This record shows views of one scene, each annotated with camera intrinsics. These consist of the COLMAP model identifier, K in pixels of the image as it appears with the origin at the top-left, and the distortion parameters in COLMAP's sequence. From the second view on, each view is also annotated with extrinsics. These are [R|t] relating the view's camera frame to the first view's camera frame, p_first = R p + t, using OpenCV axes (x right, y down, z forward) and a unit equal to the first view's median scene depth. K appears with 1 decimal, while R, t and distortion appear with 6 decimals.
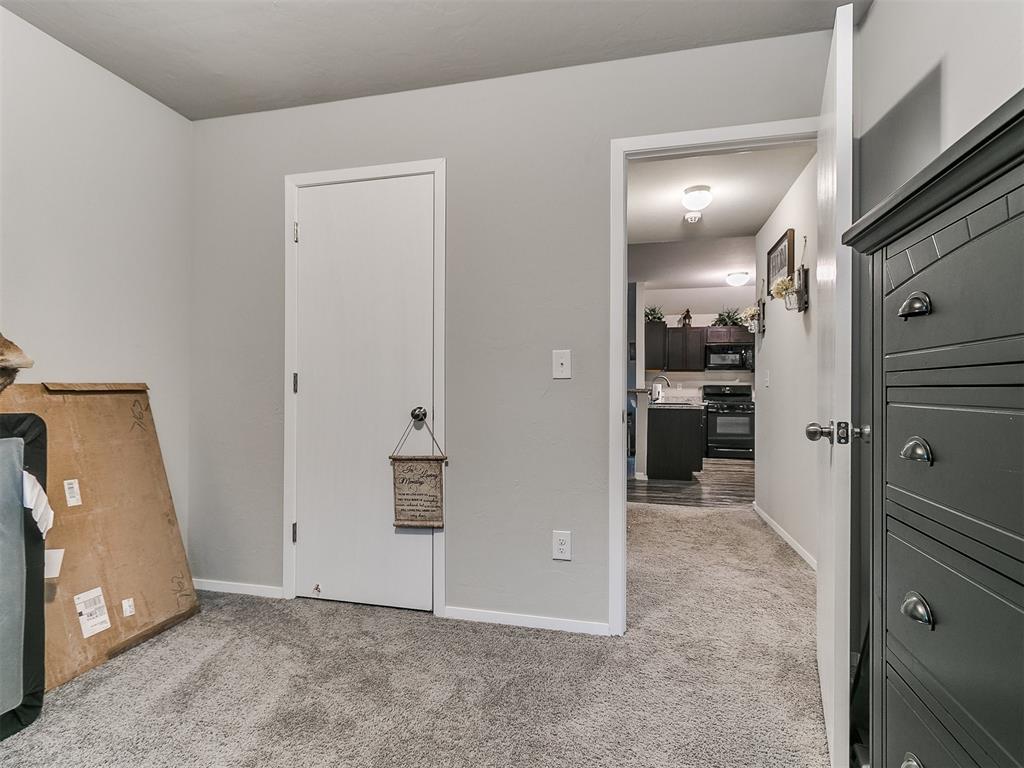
lens RADIAL K [[530.9, 0, 512.6], [0, 530.9, 388.2], [0, 0, 1]] dist [0.009711, -0.006282]
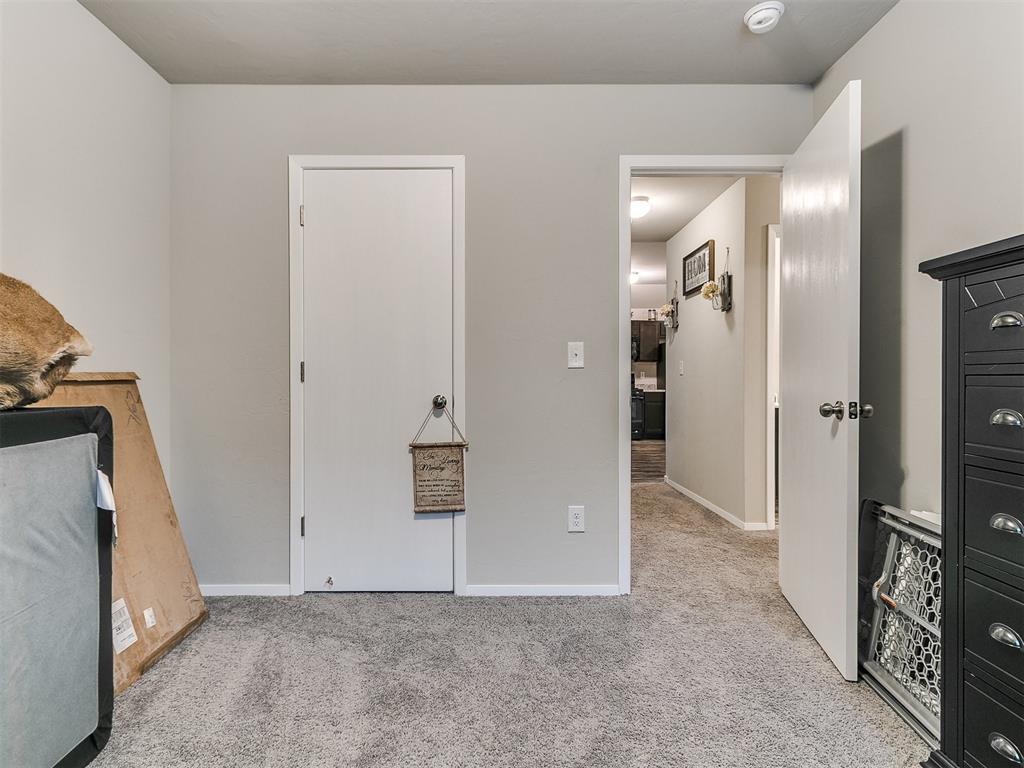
lens RADIAL K [[530.9, 0, 501.8], [0, 530.9, 382.7], [0, 0, 1]] dist [0.009711, -0.006282]
pose [[0.968680, -0.005561, 0.248250, -0.317558], [0.002750, 0.999928, 0.011667, -0.000908], [-0.248297, -0.010619, 0.968626, -0.028026]]
